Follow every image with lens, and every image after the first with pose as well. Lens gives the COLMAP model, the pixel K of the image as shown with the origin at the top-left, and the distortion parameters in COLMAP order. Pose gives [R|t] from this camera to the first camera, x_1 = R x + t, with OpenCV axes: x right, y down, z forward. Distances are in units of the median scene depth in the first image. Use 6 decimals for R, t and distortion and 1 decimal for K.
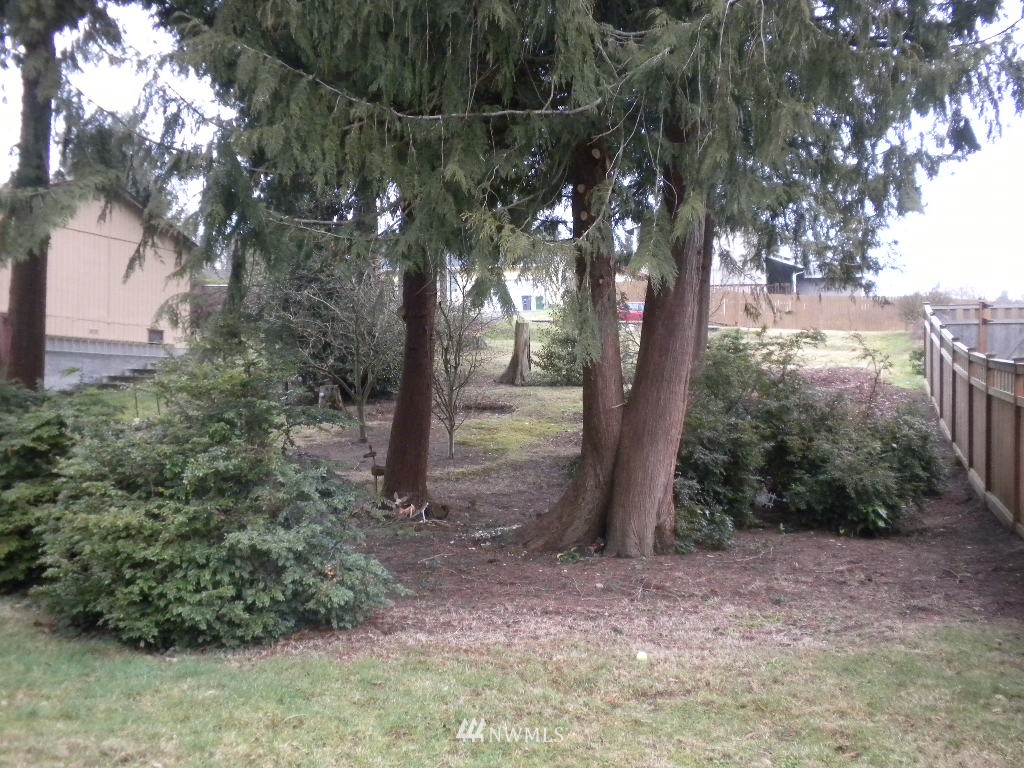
lens RADIAL K [[1060.2, 0, 517.1], [0, 1060.2, 387.8], [0, 0, 1]] dist [-0.004906, 0.000000]
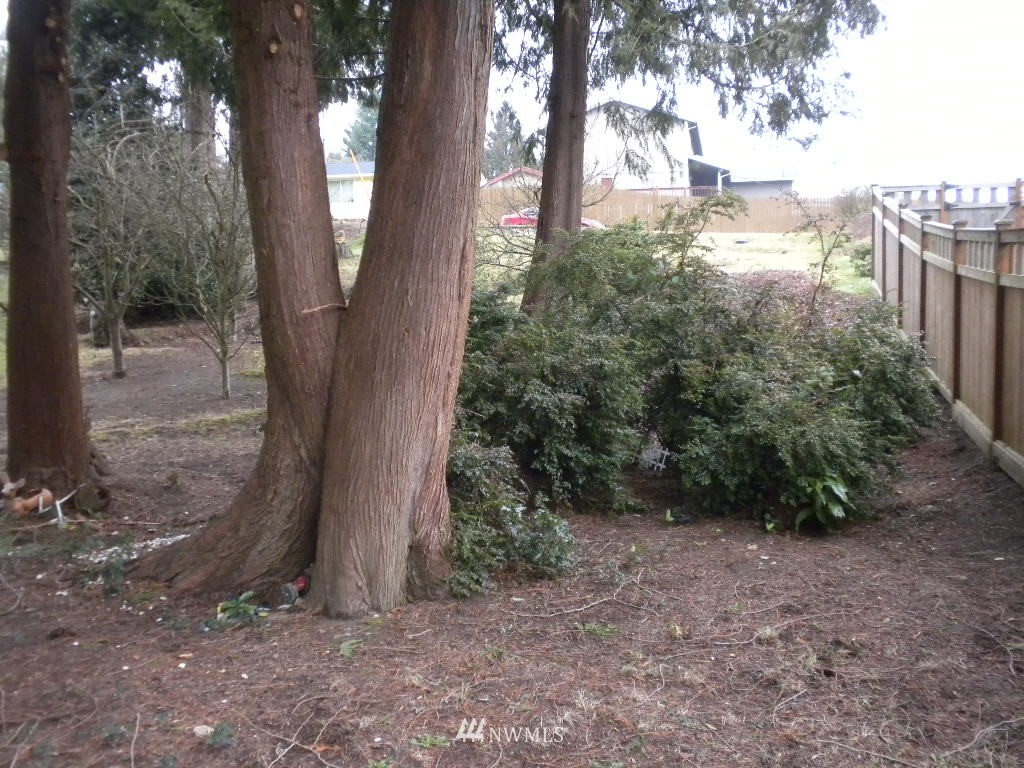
lens RADIAL K [[1060.2, 0, 519.0], [0, 1060.2, 394.0], [0, 0, 1]] dist [-0.004906, 0.000000]
pose [[0.997735, -0.022308, 0.063463, 0.125766], [0.017186, 0.996635, 0.080144, 0.015042], [-0.065037, -0.078872, 0.994761, 0.409650]]
